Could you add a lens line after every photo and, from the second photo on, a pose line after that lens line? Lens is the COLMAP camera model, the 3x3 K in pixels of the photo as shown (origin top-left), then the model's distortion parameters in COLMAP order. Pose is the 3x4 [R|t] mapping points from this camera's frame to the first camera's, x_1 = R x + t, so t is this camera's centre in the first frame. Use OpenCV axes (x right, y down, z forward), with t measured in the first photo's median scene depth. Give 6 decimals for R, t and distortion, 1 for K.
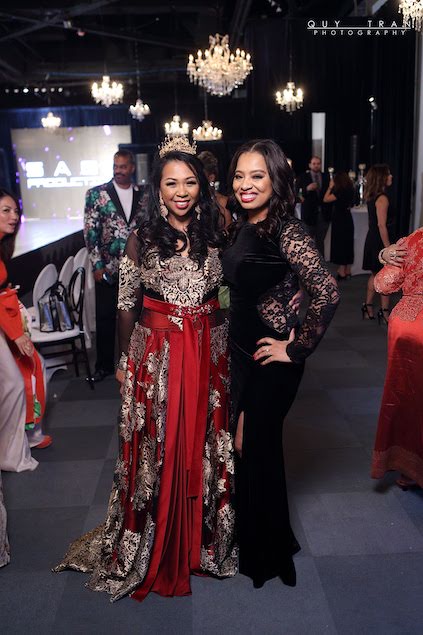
lens RADIAL K [[584.3, 0, 213.5], [0, 584.3, 311.9], [0, 0, 1]] dist [-0.001240, 0.000000]
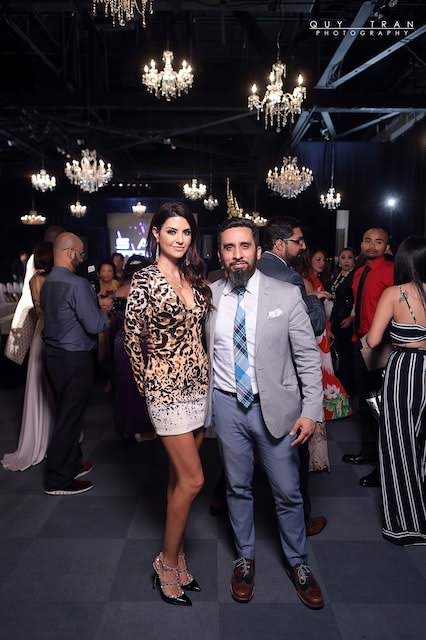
lens RADIAL K [[491.8, 0, 212.8], [0, 491.8, 319.4], [0, 0, 1]] dist [-0.001550, 0.000239]
pose [[0.998071, 0.044767, -0.043010, -0.063846], [-0.048622, 0.994456, -0.093233, 0.023364], [0.038598, 0.095145, 0.994715, -0.093022]]
